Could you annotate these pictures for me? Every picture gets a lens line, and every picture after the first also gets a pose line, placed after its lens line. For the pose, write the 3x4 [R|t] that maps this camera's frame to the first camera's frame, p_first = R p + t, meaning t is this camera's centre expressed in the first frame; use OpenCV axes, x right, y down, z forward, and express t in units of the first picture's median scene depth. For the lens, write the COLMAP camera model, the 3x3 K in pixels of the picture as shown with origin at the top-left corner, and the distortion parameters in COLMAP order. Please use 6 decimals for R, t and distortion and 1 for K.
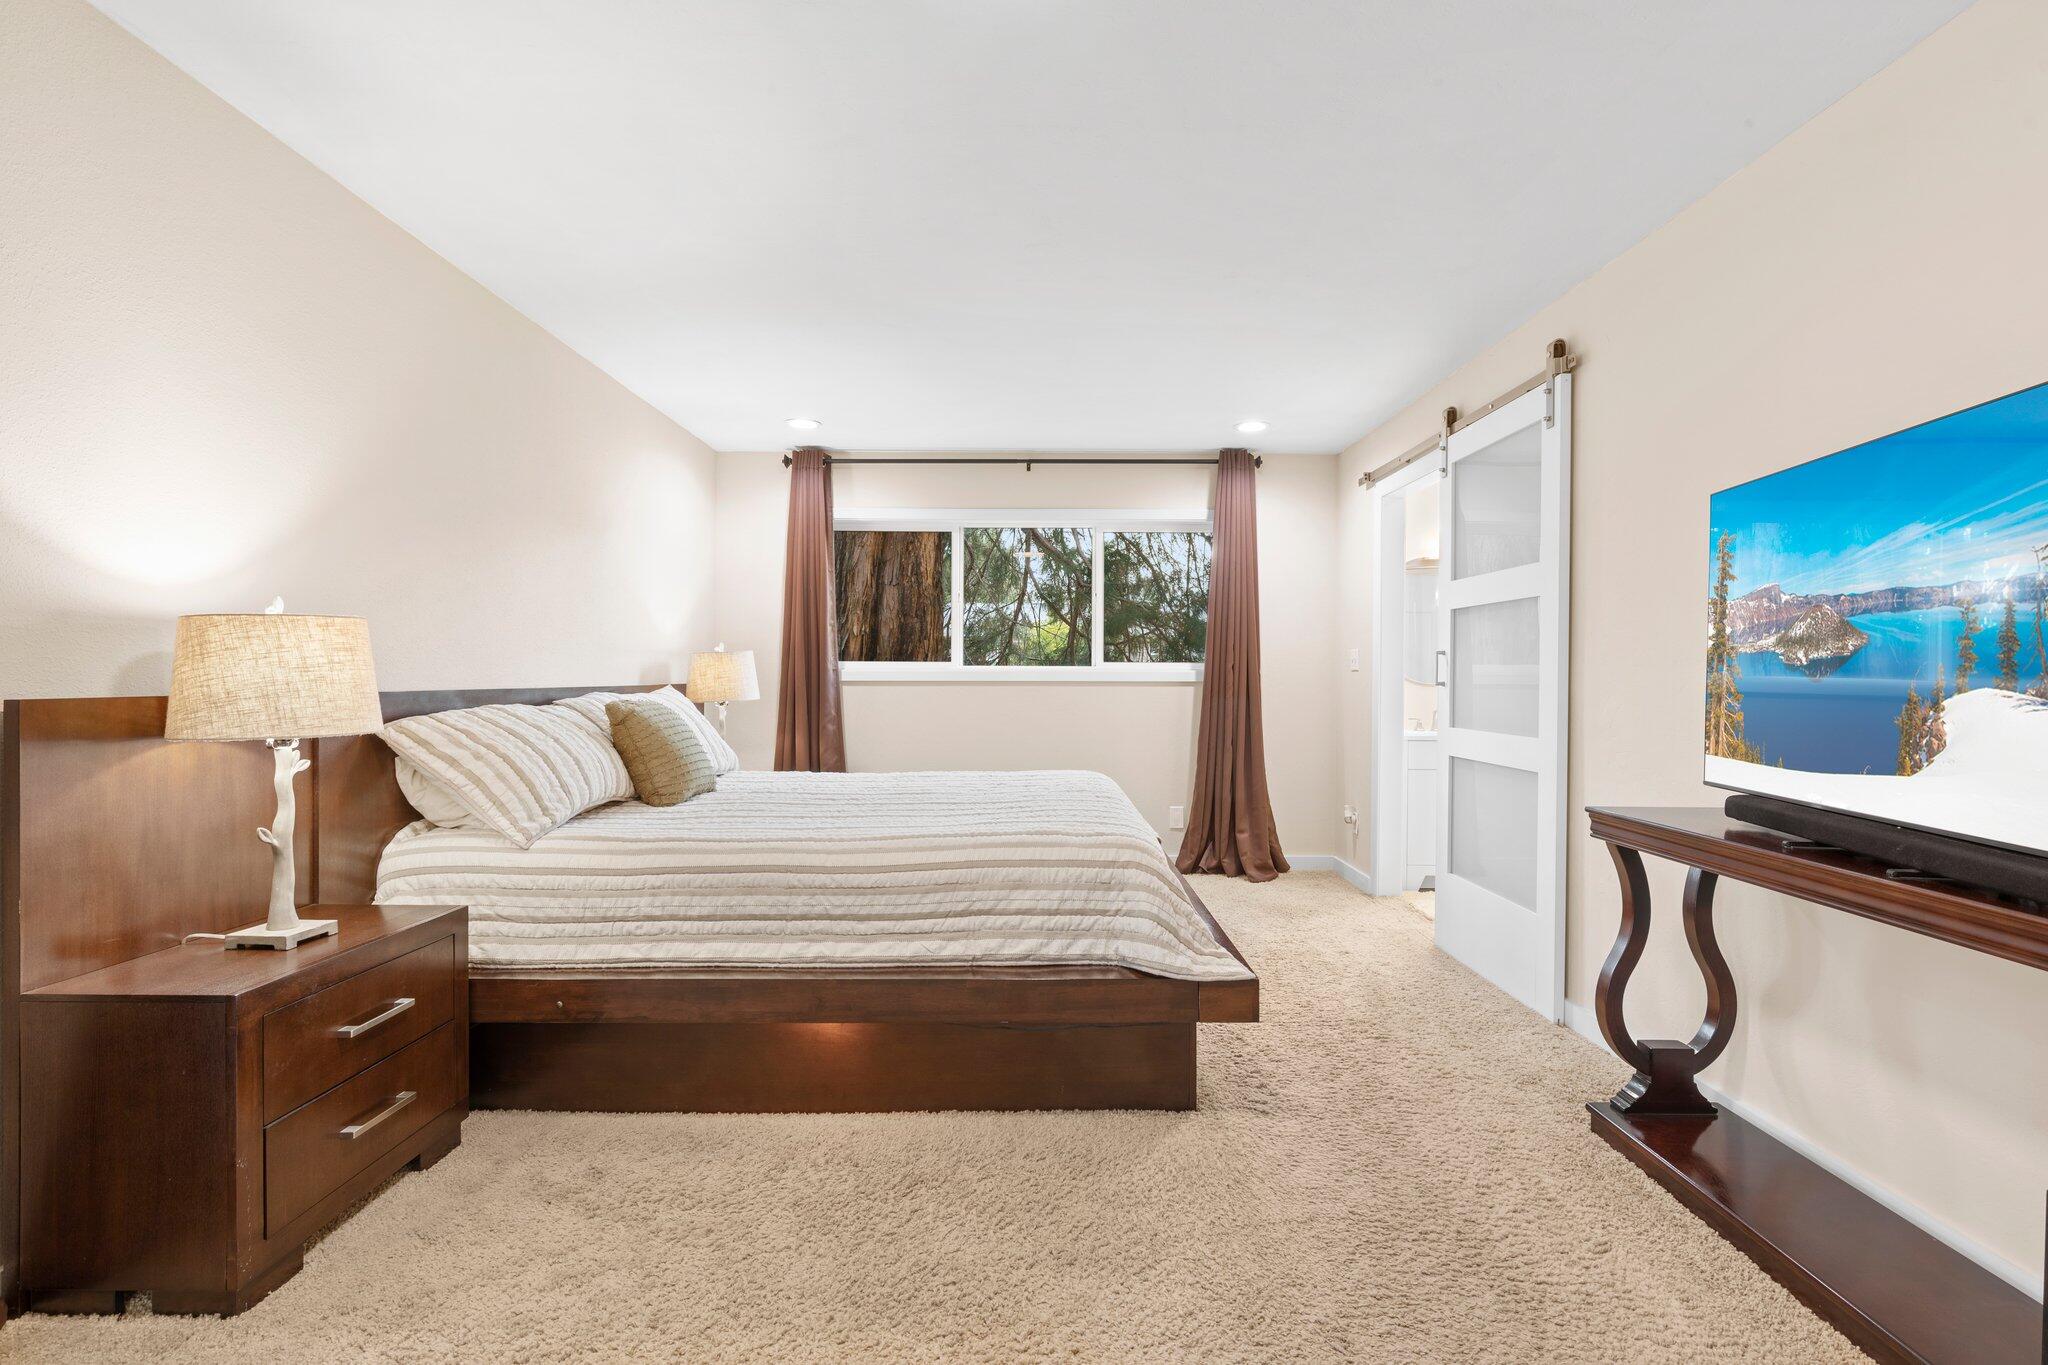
lens RADIAL K [[960.8, 0, 1037.3], [0, 960.8, 683.2], [0, 0, 1]] dist [0.003780, -0.002465]
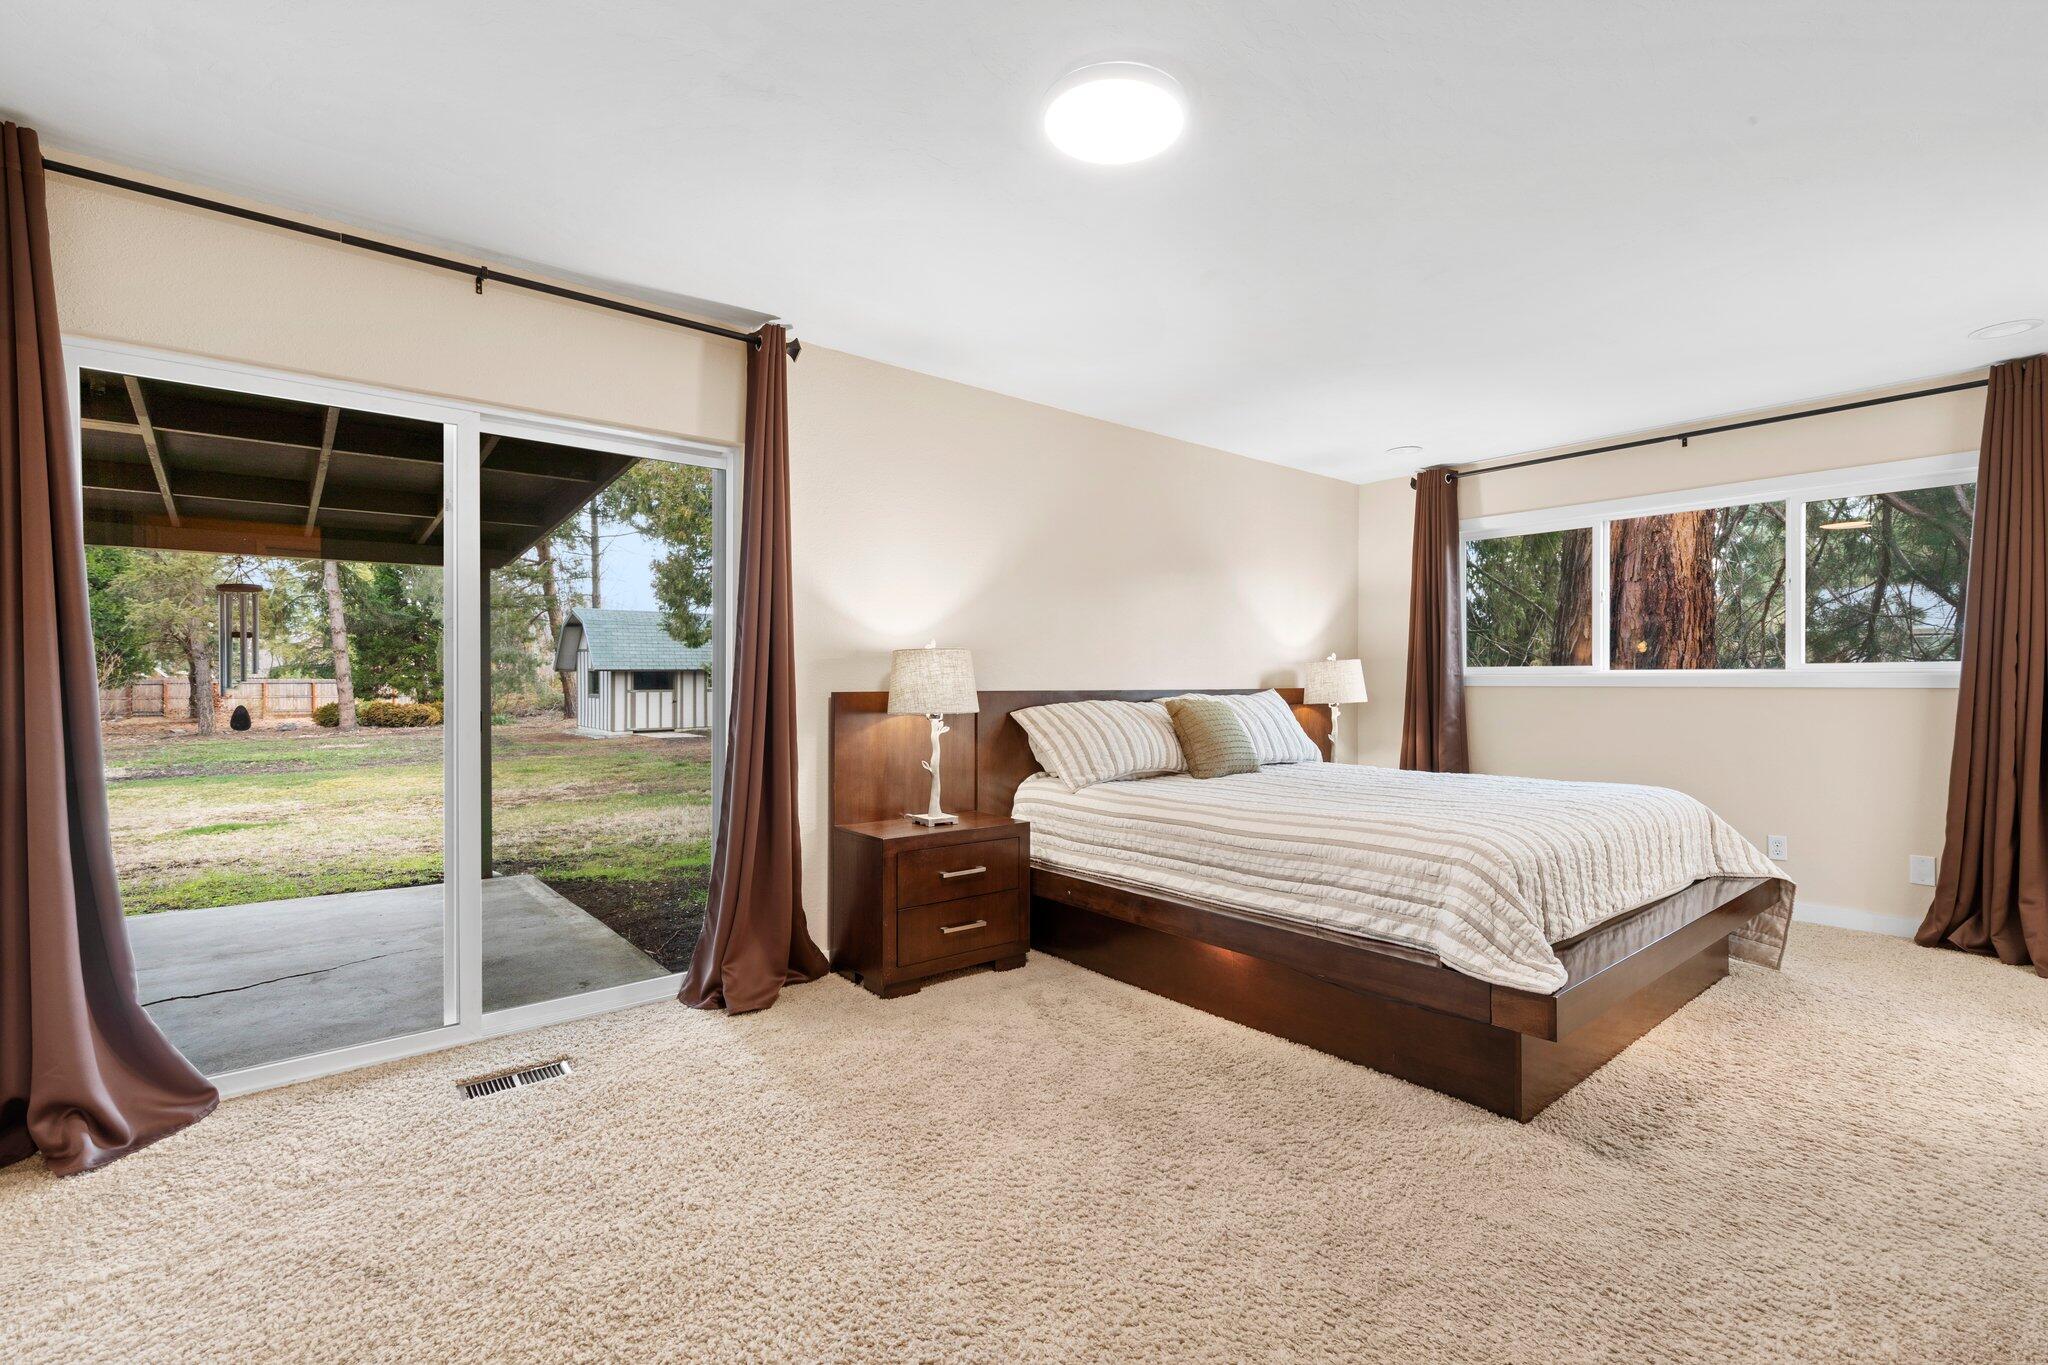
lens RADIAL K [[917.8, 0, 1022.4], [0, 917.8, 682.2], [0, 0, 1]] dist [0.003434, 0.000196]
pose [[0.627589, -0.000471, -0.778545, 0.577557], [-0.005026, 0.999977, -0.004657, 0.001347], [0.778528, 0.006835, 0.627572, 0.010019]]
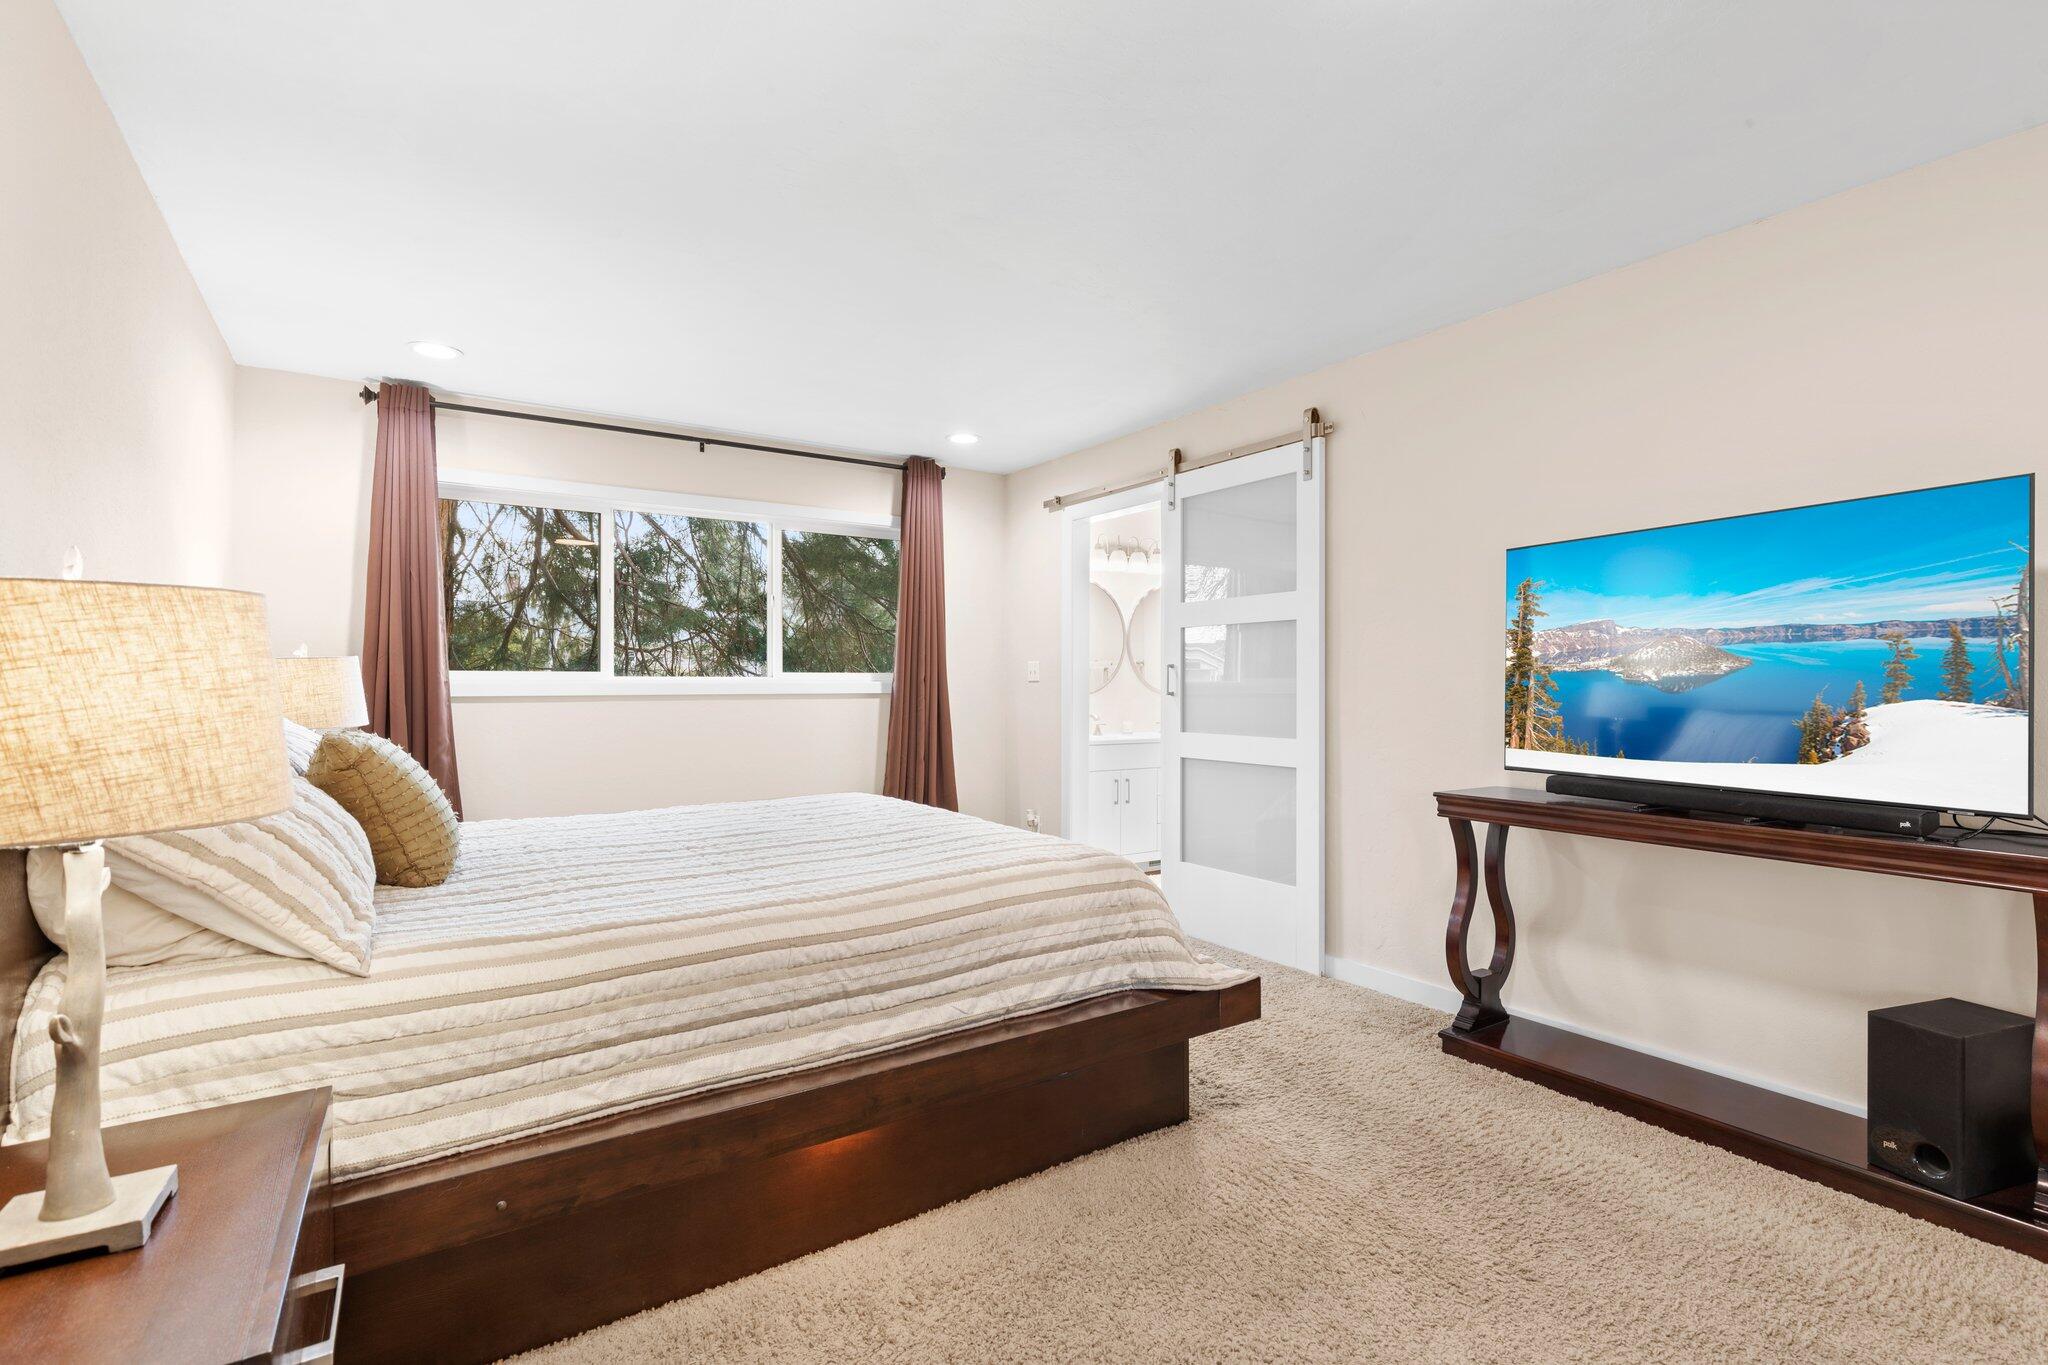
lens RADIAL K [[960.8, 0, 1040.1], [0, 960.8, 686.0], [0, 0, 1]] dist [0.003780, -0.002465]
pose [[0.828635, -0.005395, 0.559764, -0.528306], [0.008806, 0.999955, -0.003398, -0.009377], [-0.559721, 0.007745, 0.828645, 0.245562]]
